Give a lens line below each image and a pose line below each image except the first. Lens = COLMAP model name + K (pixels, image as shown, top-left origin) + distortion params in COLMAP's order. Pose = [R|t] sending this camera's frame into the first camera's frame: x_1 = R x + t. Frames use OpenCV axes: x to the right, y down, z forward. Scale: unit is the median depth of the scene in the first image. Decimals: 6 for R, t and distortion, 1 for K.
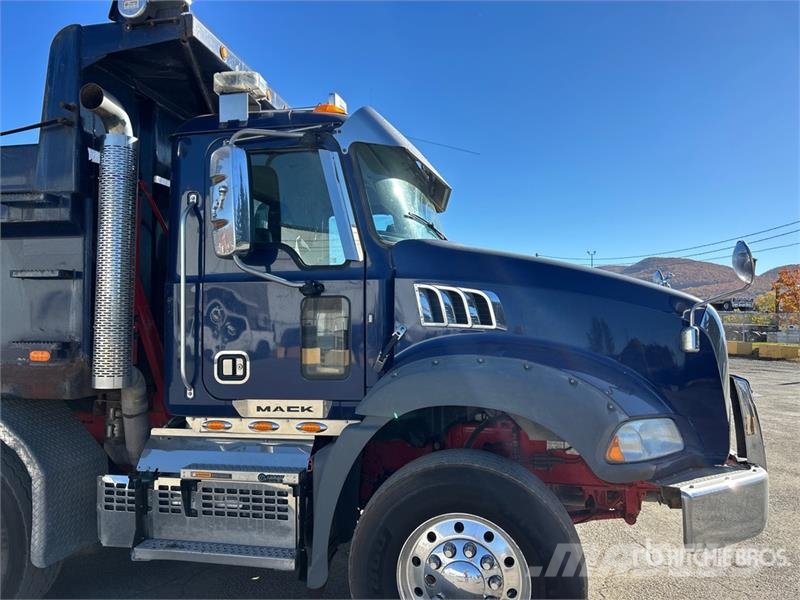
lens RADIAL K [[596.9, 0, 402.2], [0, 596.9, 300.2], [0, 0, 1]] dist [0.117229, -0.182820]
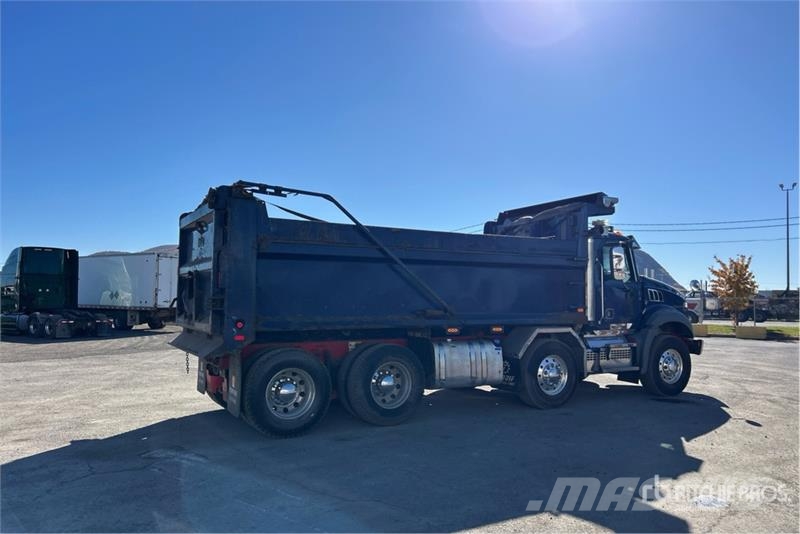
lens RADIAL K [[603.1, 0, 413.0], [0, 603.1, 262.6], [0, 0, 1]] dist [0.125313, -0.218729]
pose [[0.748198, 0.044990, 0.661949, -3.261279], [-0.032856, 0.998987, -0.030761, -0.026447], [-0.662662, 0.001266, 0.748918, -0.735200]]
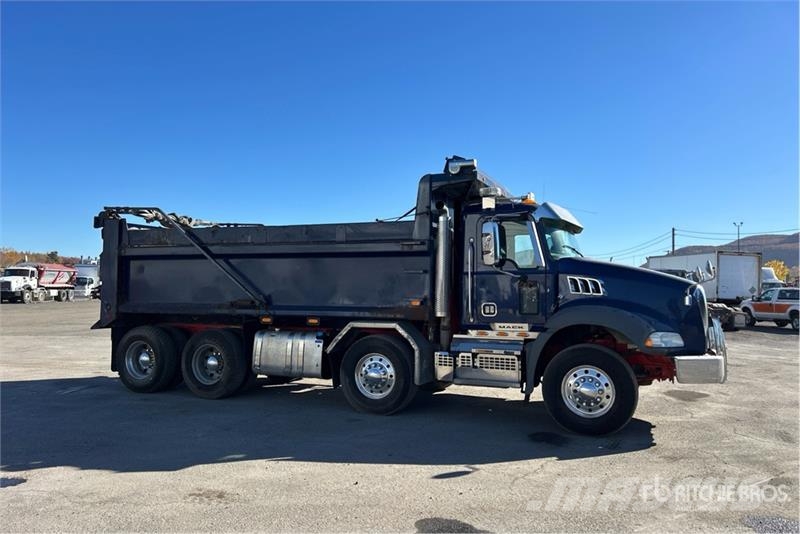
lens RADIAL K [[603.1, 0, 413.0], [0, 603.1, 262.6], [0, 0, 1]] dist [0.125313, -0.218729]
pose [[0.982468, 0.000503, -0.186432, -0.131081], [-0.001666, 0.999980, -0.006080, -0.065267], [0.186426, 0.006283, 0.982449, -1.497797]]
